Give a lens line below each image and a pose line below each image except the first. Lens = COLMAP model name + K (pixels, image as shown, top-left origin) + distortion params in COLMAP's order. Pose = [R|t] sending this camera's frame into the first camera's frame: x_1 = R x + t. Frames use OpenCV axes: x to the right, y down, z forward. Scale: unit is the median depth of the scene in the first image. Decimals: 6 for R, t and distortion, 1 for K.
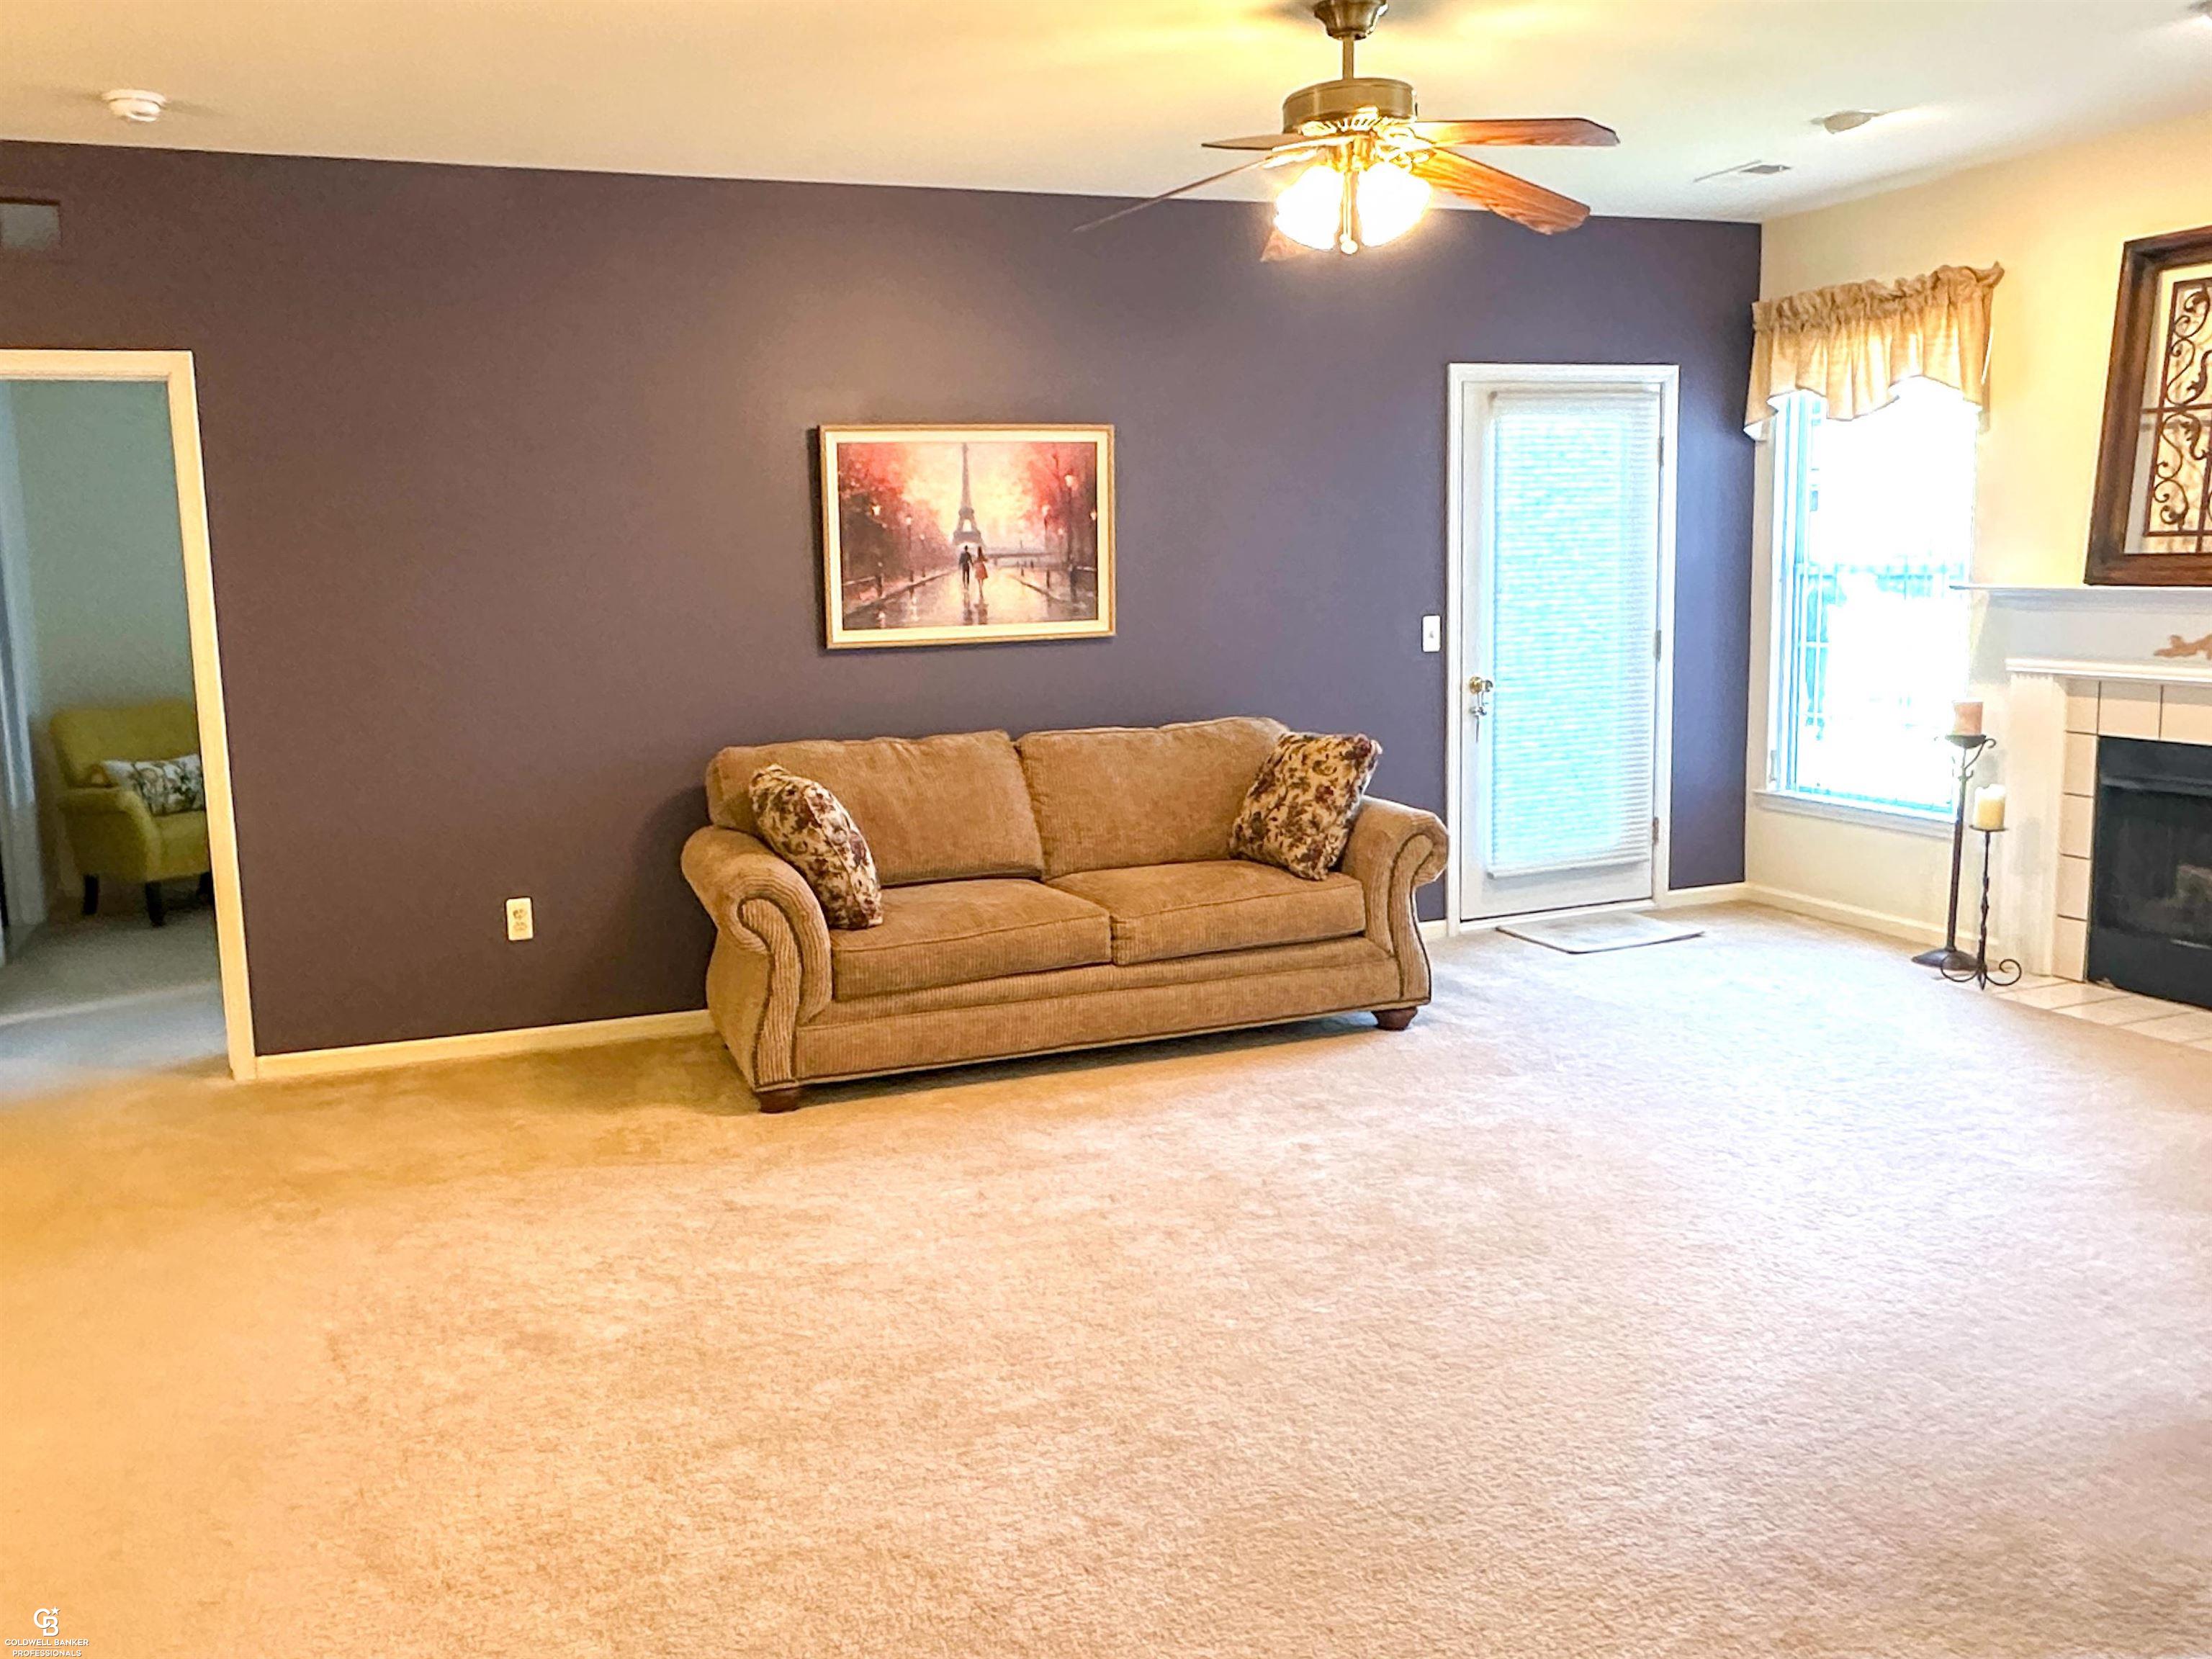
lens RADIAL K [[1649.0, 0, 1098.7], [0, 1649.0, 763.9], [0, 0, 1]] dist [-0.012222, -0.003092]
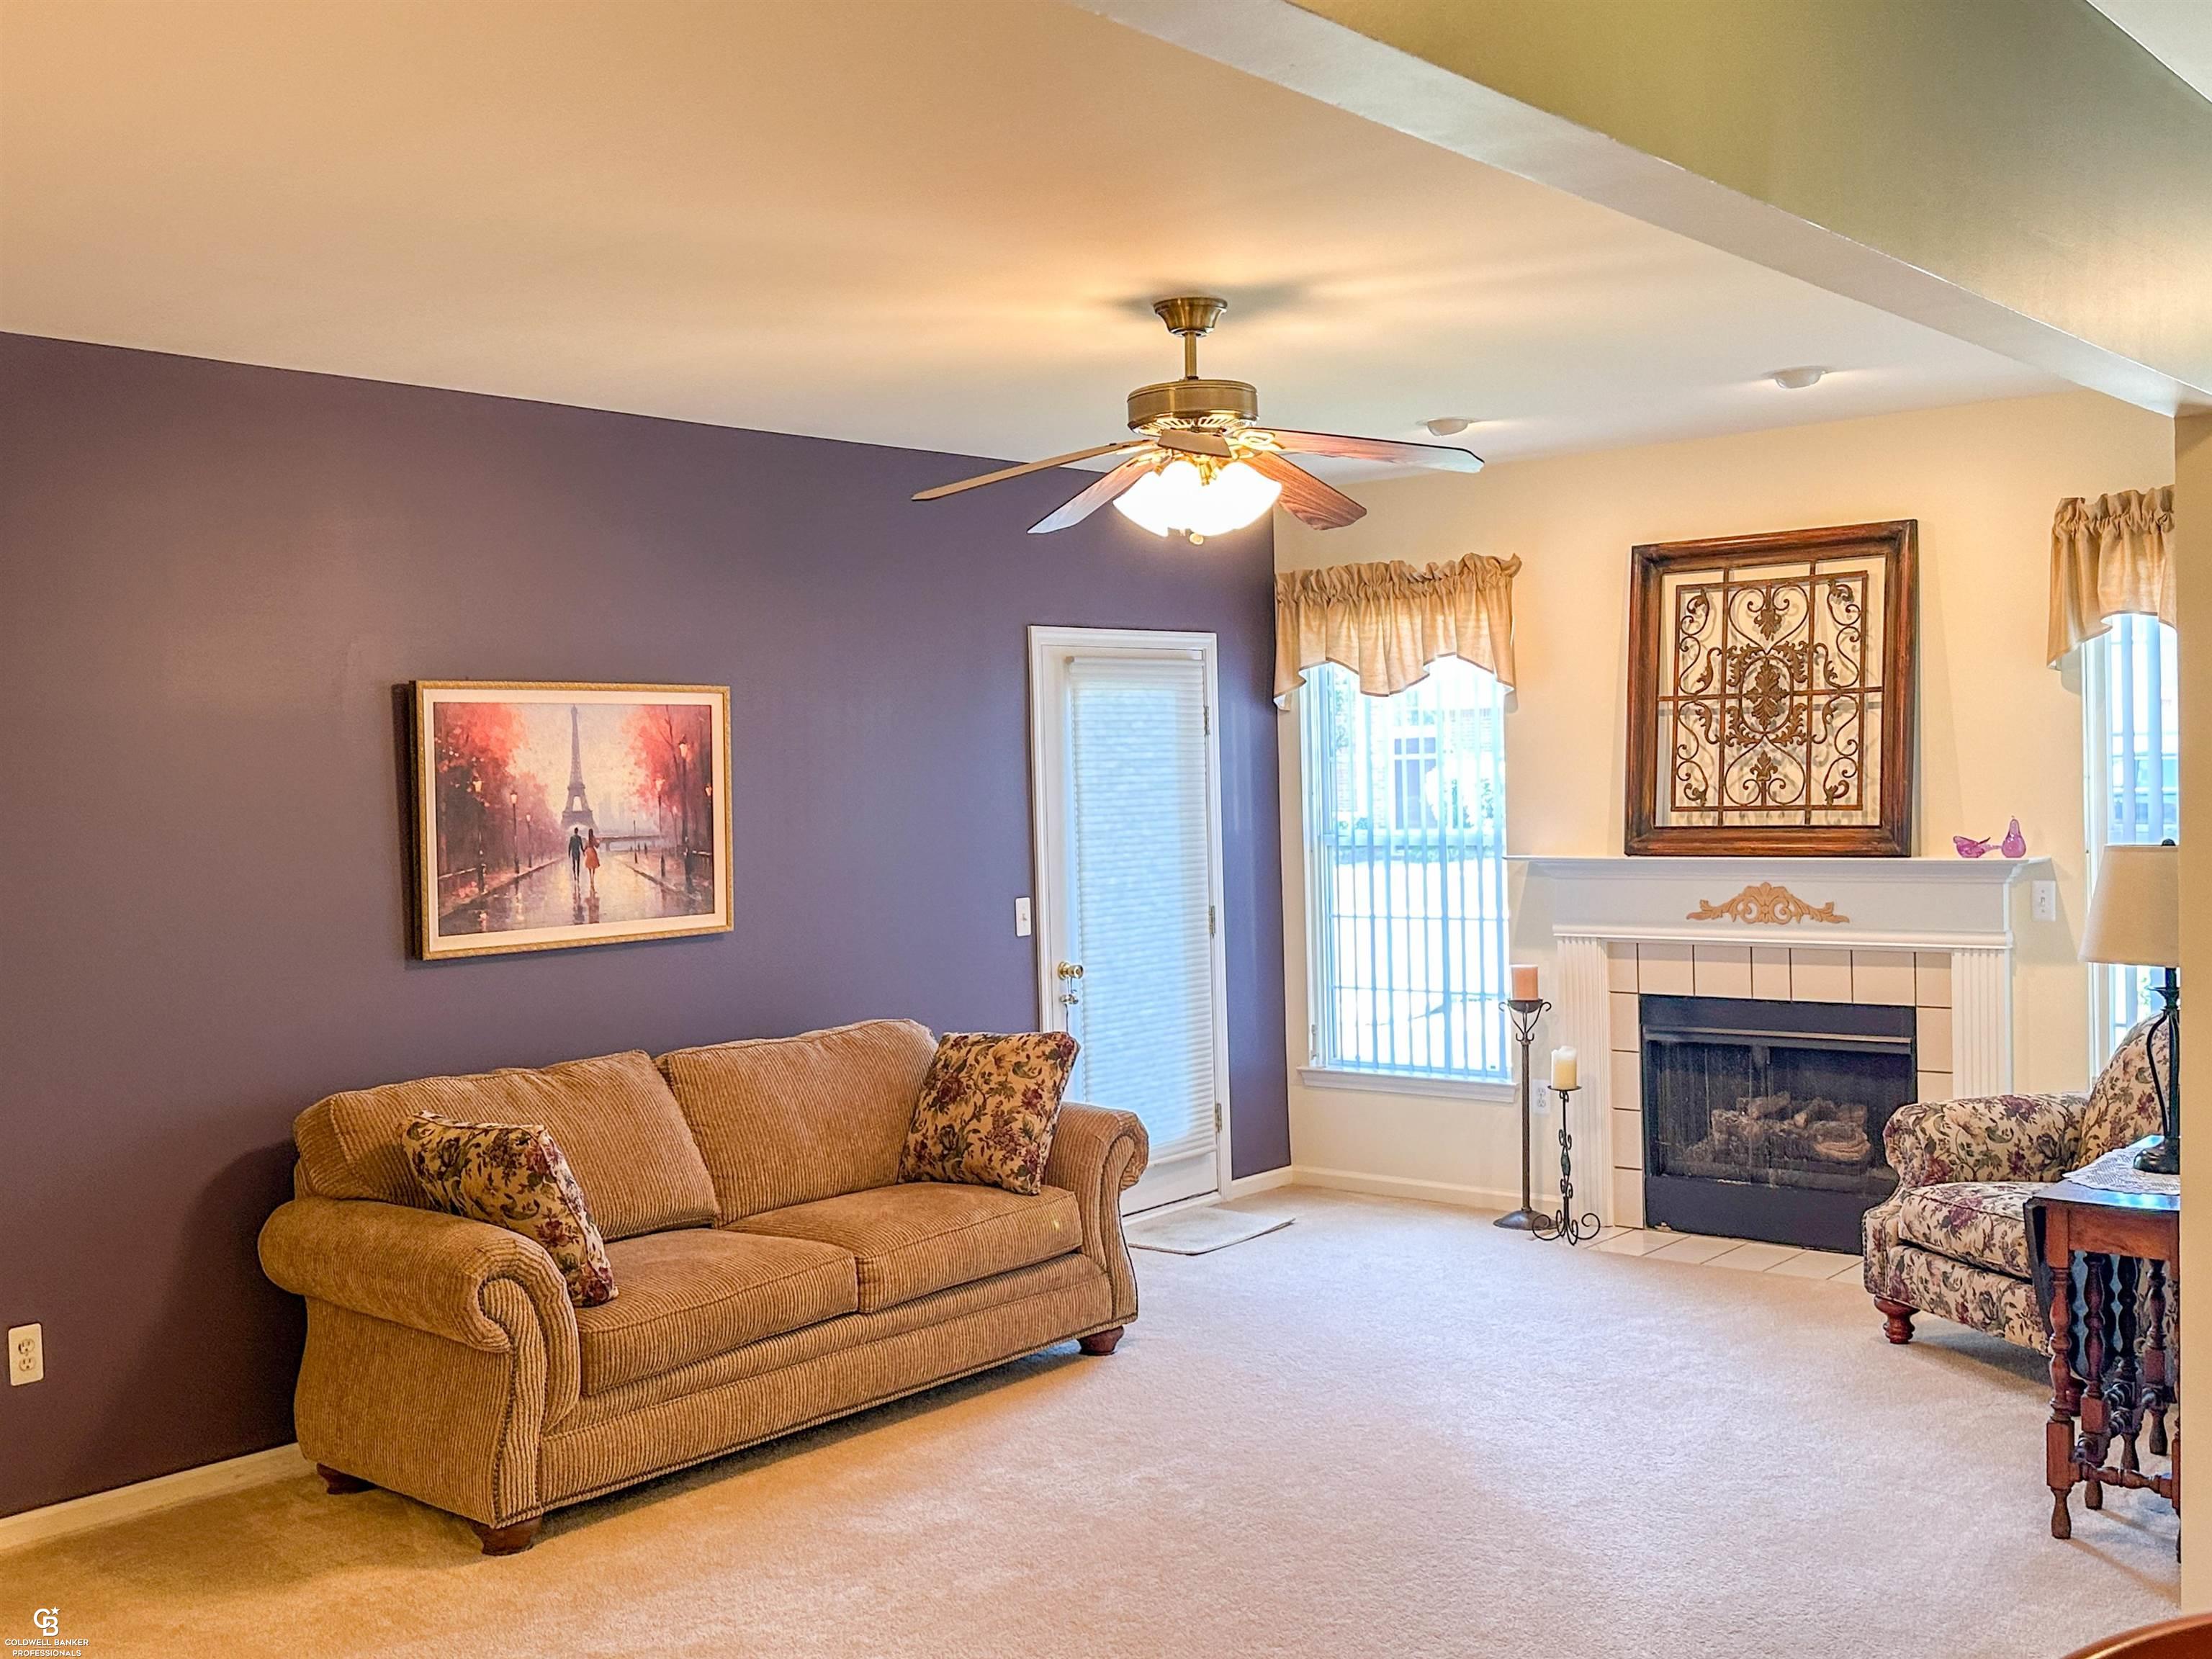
lens RADIAL K [[2121.2, 0, 1106.0], [0, 2121.2, 829.5], [0, 0, 1]] dist [0.043166, -0.146500]
pose [[0.871640, -0.008542, 0.490071, -0.385019], [0.063043, 0.993497, -0.094811, -0.014972], [-0.486075, 0.113536, 0.866511, -0.049281]]
